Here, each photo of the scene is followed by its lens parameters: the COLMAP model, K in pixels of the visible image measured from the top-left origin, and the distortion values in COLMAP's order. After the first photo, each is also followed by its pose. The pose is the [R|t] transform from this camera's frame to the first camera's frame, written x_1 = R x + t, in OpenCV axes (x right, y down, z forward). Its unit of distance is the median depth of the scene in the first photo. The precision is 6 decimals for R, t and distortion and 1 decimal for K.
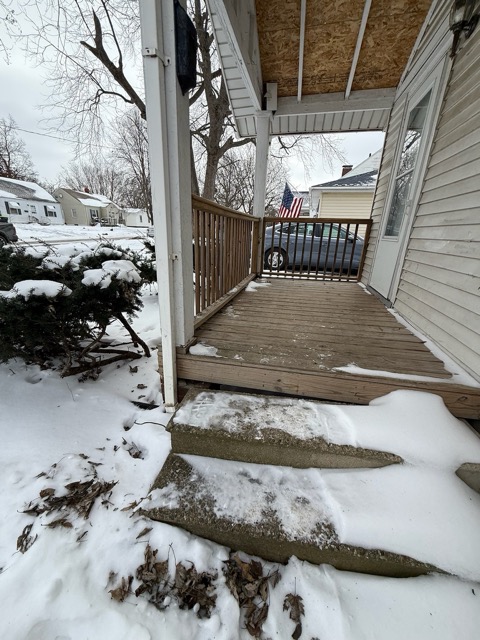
lens RADIAL K [[253.4, 0, 241.0], [0, 253.4, 319.0], [0, 0, 1]] dist [0.000729, -0.000046]
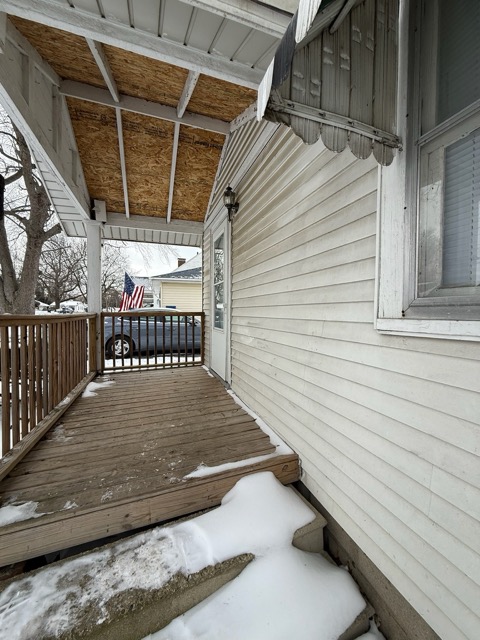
lens RADIAL K [[253.4, 0, 240.7], [0, 253.4, 319.1], [0, 0, 1]] dist [0.000729, -0.000046]
pose [[0.840517, -0.047215, 0.539724, 0.020472], [0.203050, 0.951039, -0.233015, -0.060991], [-0.502297, 0.305444, 0.808951, -0.057903]]
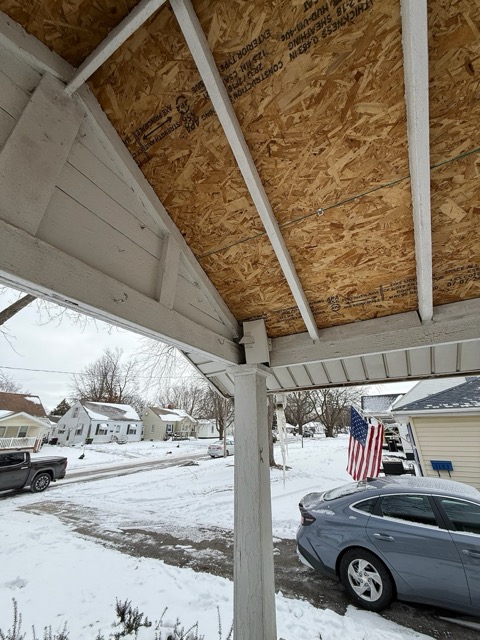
lens RADIAL K [[253.4, 0, 241.5], [0, 253.4, 317.9], [0, 0, 1]] dist [0.000729, -0.000046]
pose [[0.961761, -0.152702, -0.227373, 0.253206], [-0.046112, 0.728032, -0.683991, -0.669525], [0.269982, 0.668320, 0.693151, 0.728286]]
